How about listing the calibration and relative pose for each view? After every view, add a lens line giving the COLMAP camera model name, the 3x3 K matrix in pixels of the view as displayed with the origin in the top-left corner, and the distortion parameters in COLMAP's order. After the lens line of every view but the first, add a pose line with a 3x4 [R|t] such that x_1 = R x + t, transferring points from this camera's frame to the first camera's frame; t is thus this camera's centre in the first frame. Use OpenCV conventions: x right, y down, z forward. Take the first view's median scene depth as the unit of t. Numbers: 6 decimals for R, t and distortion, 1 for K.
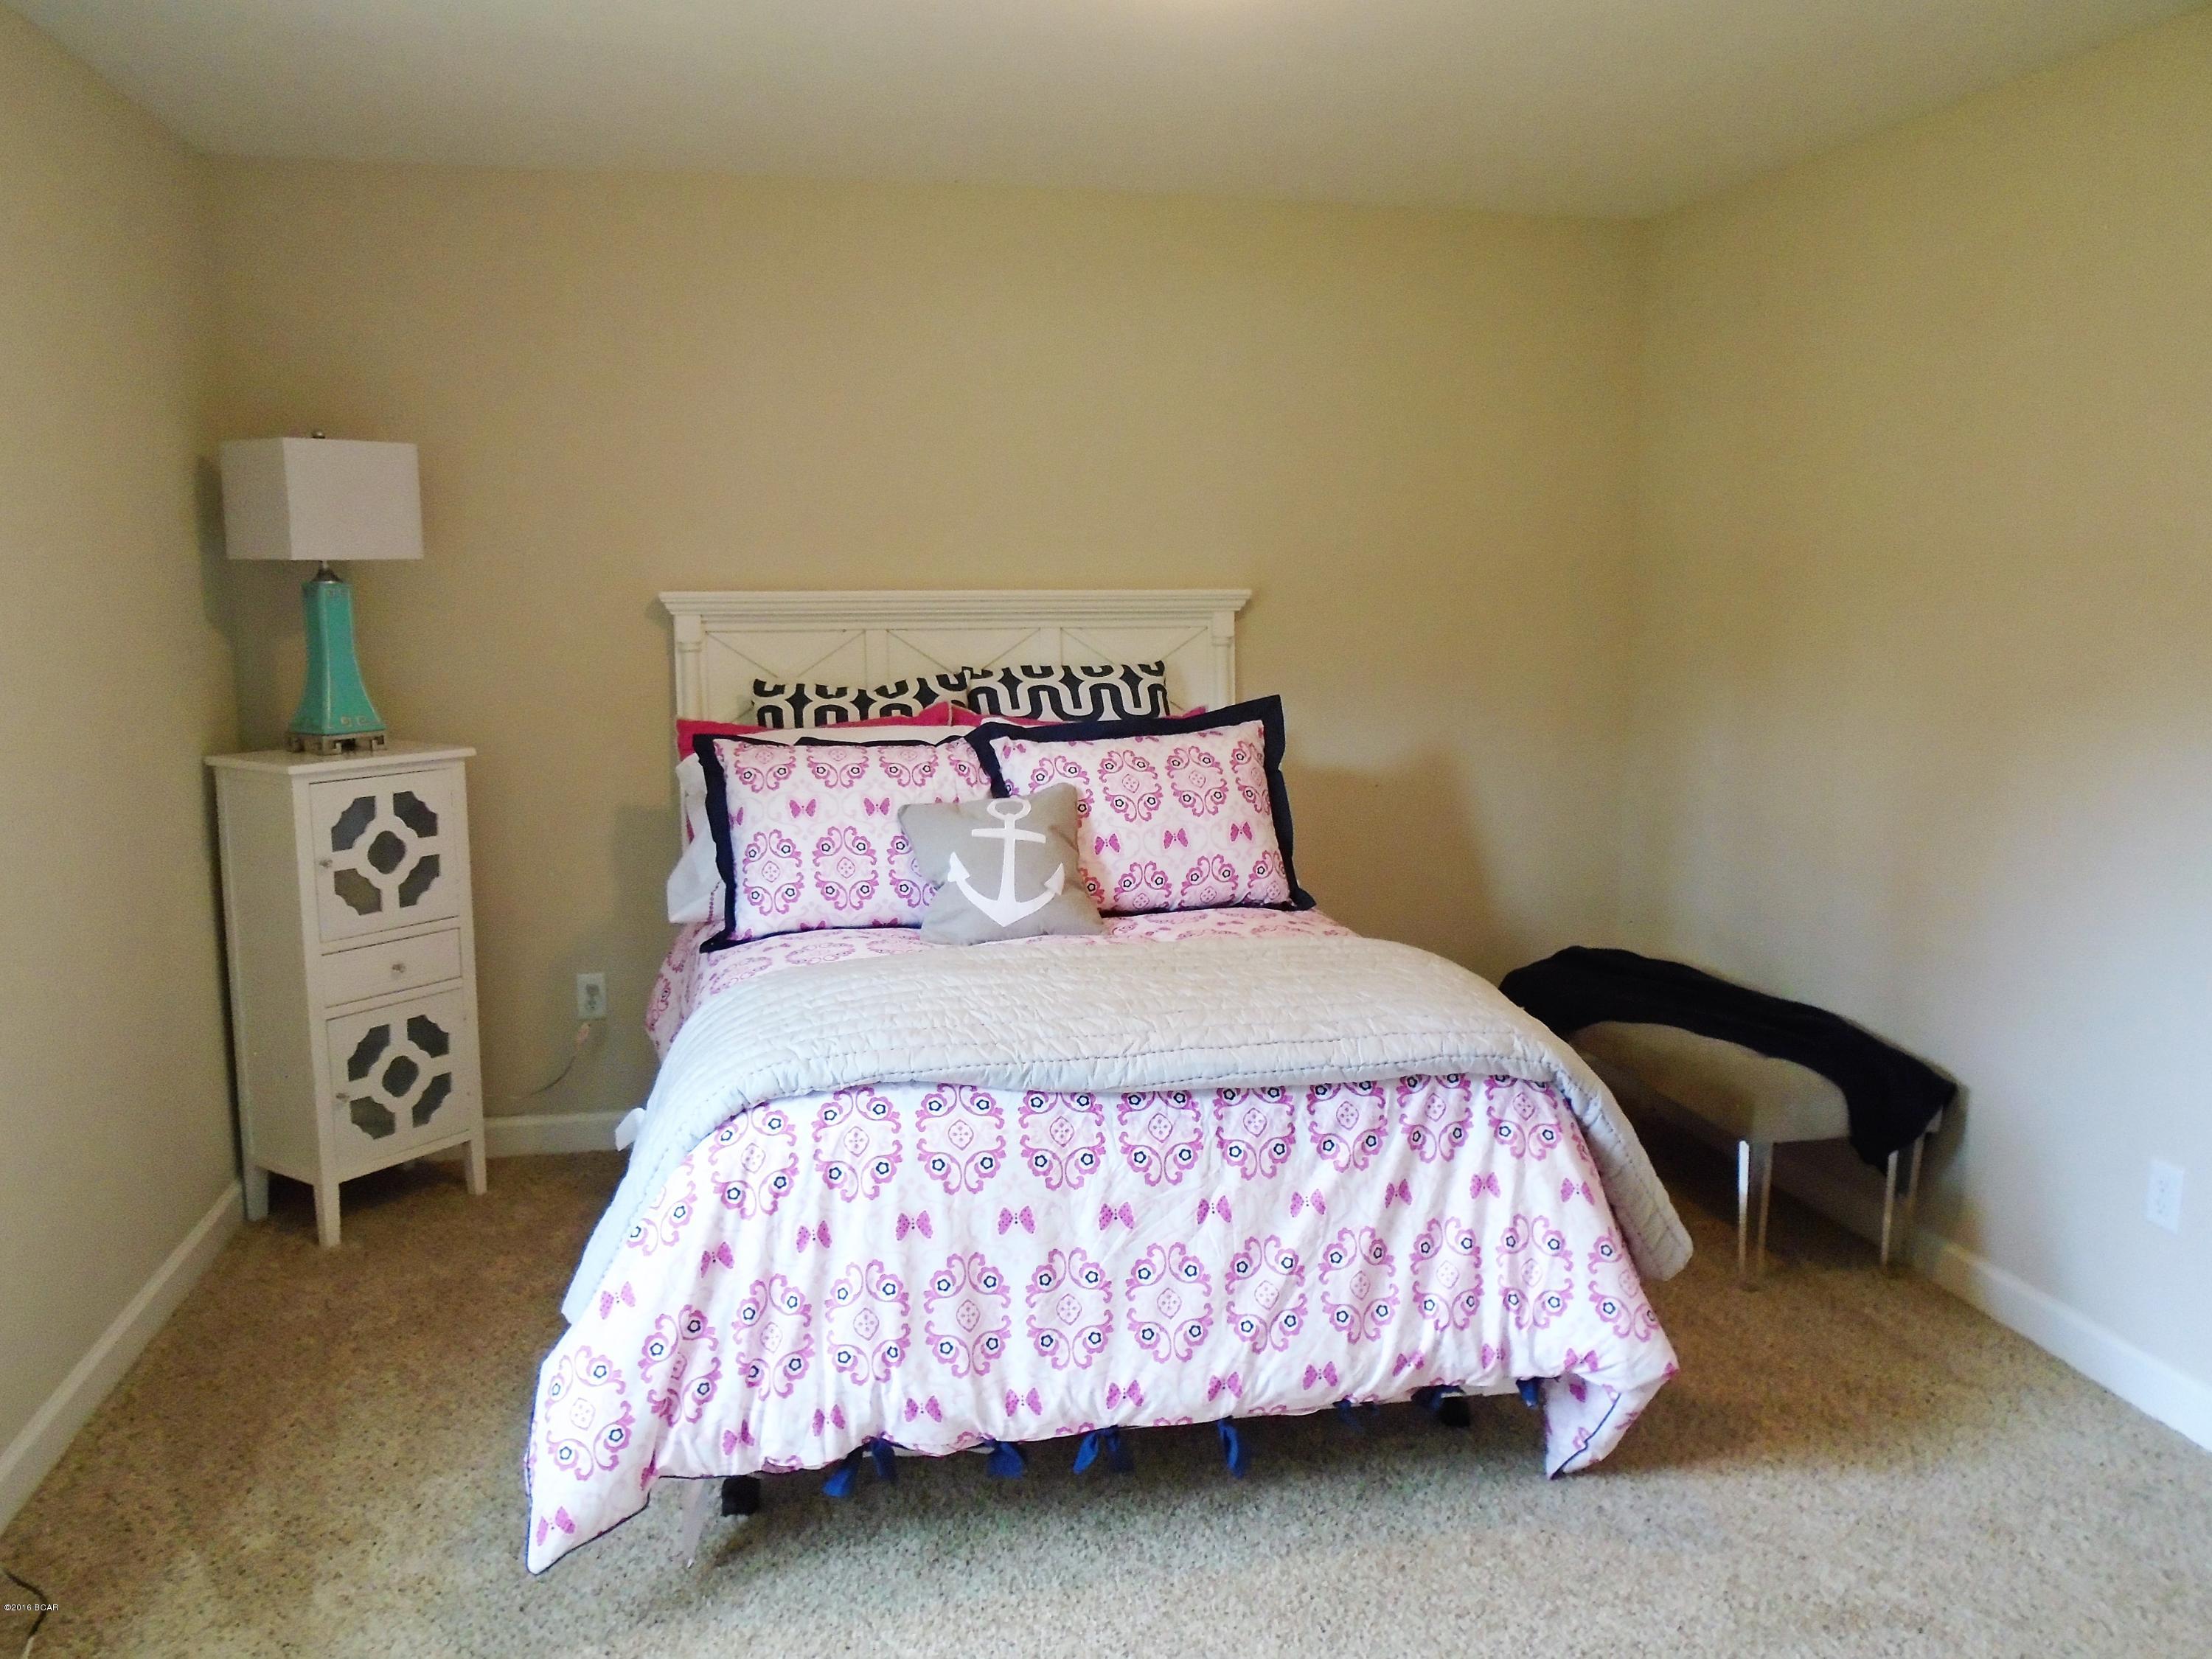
lens RADIAL K [[1700.5, 0, 1097.1], [0, 1700.5, 829.9], [0, 0, 1]] dist [-0.024394, 0.013539]
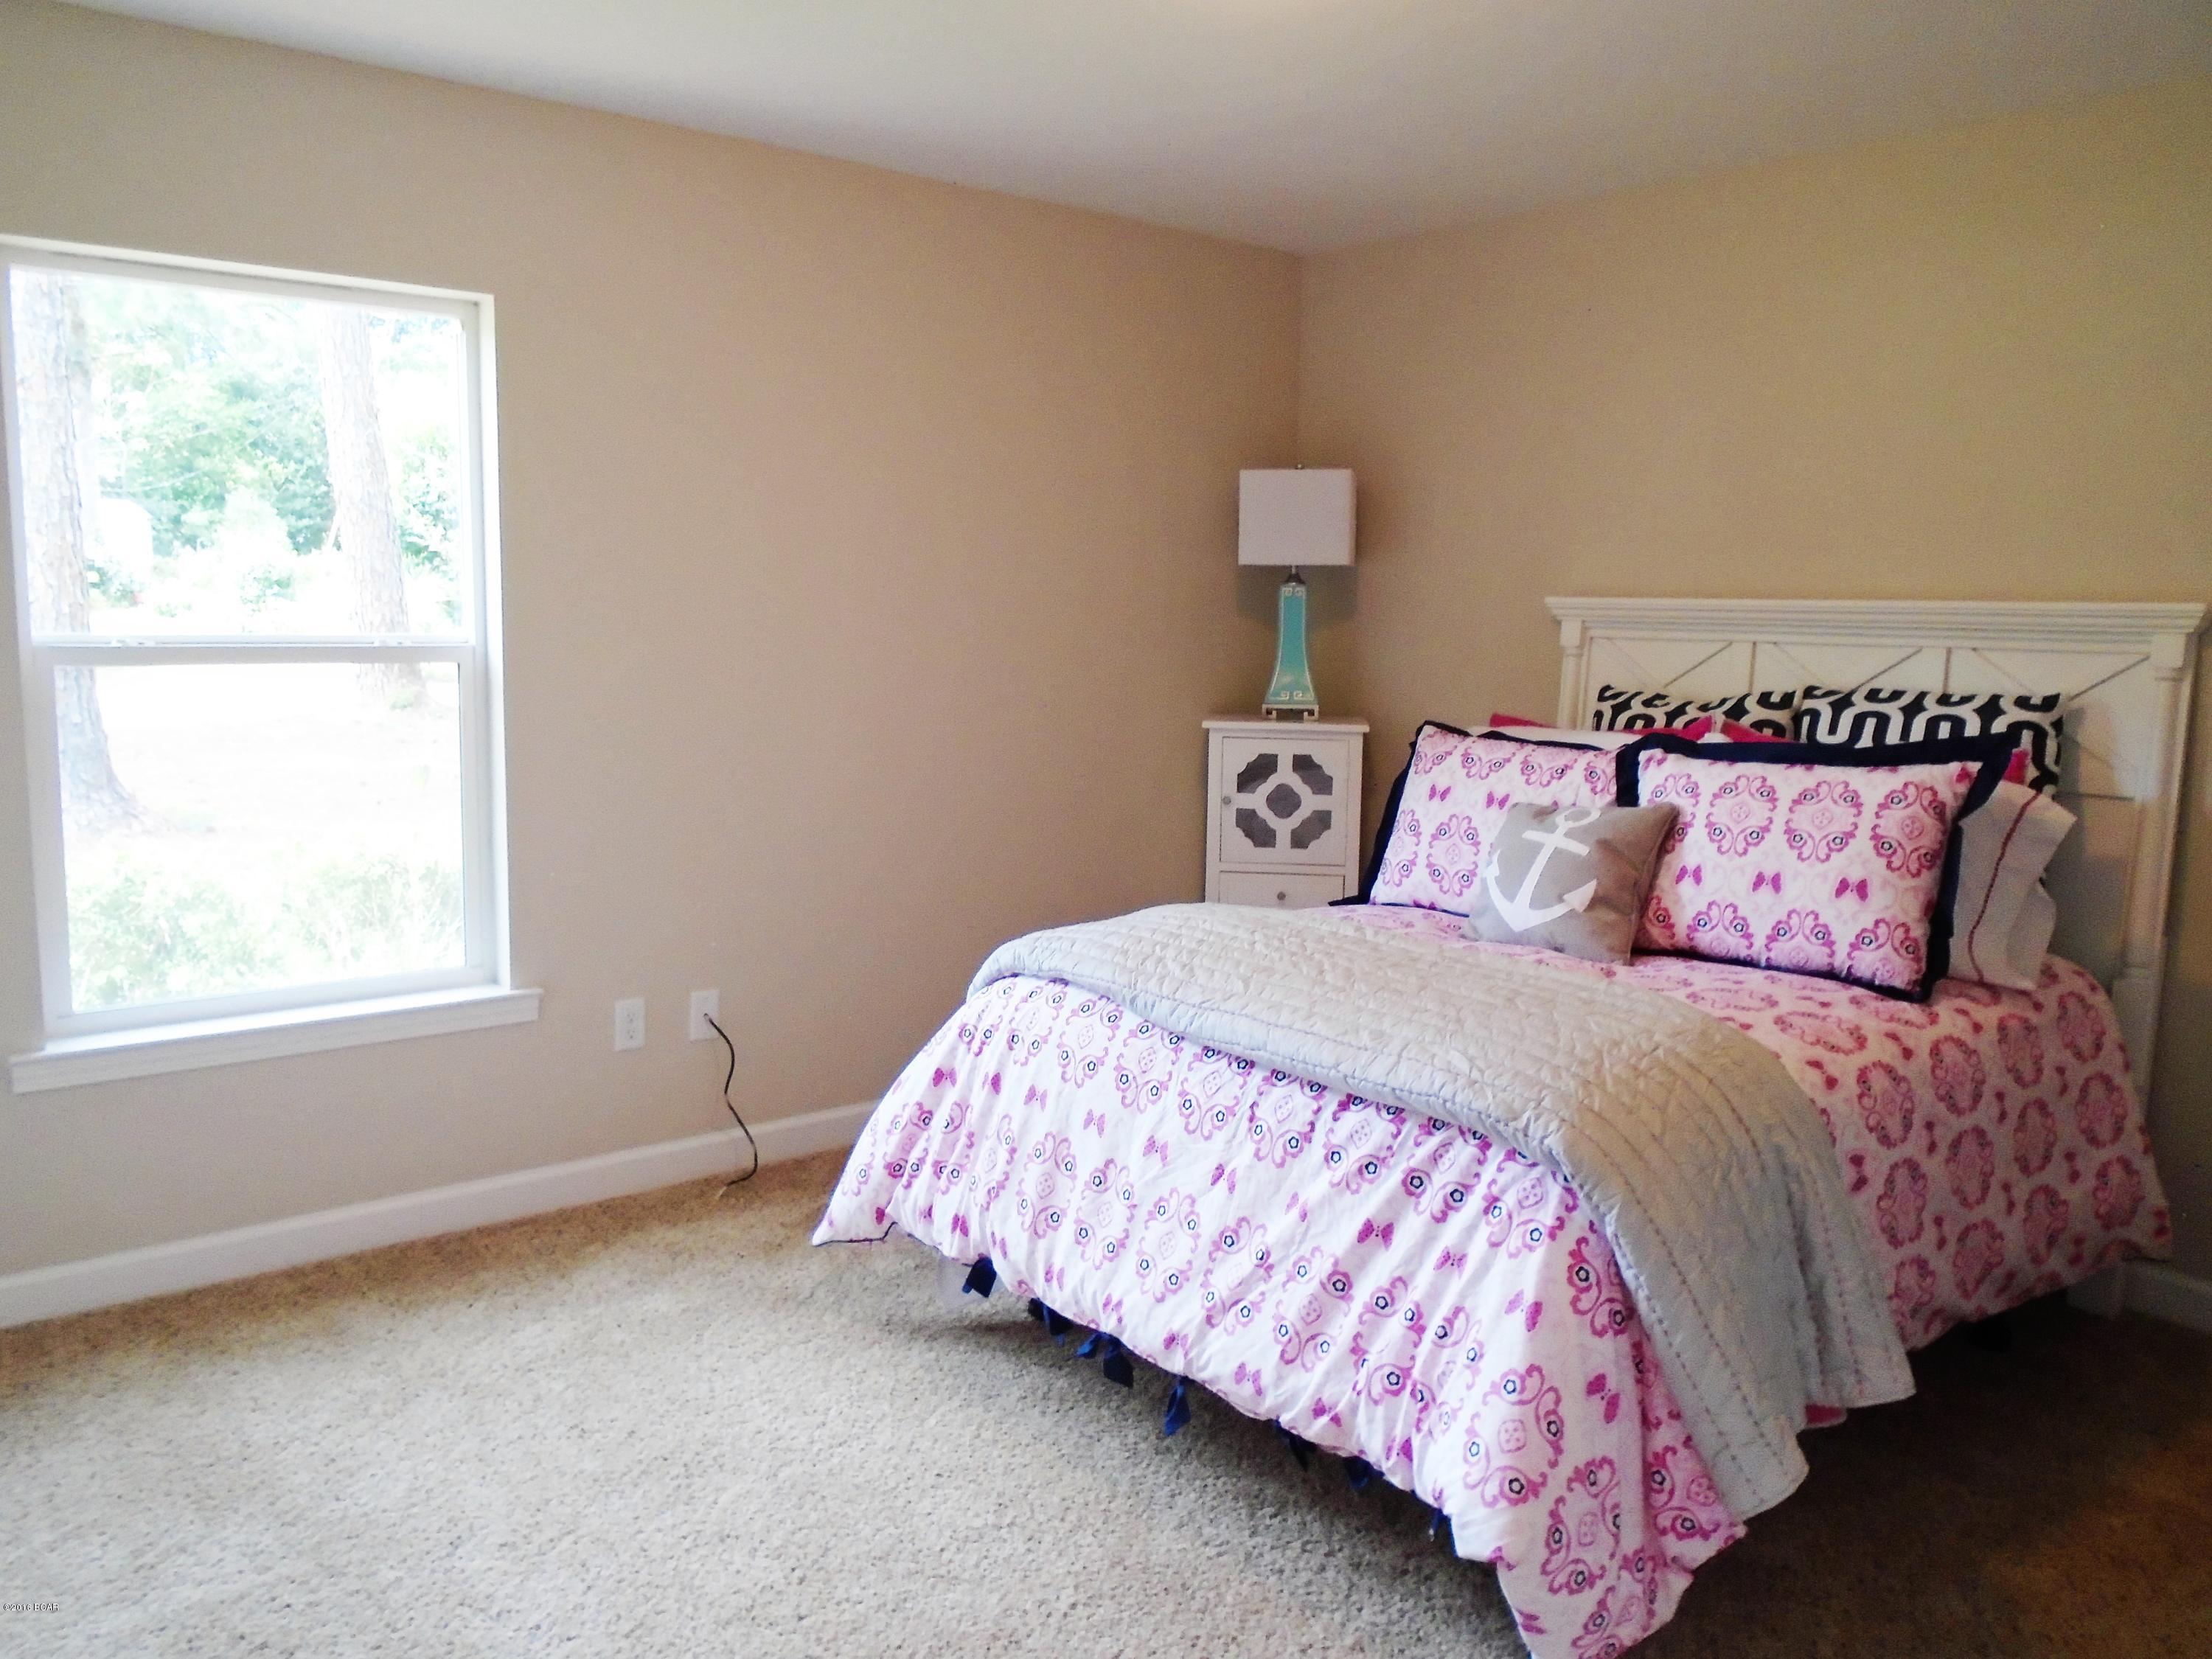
lens RADIAL K [[1700.5, 0, 1097.1], [0, 1700.5, 829.9], [0, 0, 1]] dist [-0.024394, 0.013539]
pose [[0.464783, 0.125144, -0.876536, 0.659337], [-0.155128, 0.986158, 0.058538, -0.019180], [0.871729, 0.108768, 0.477763, 0.320375]]
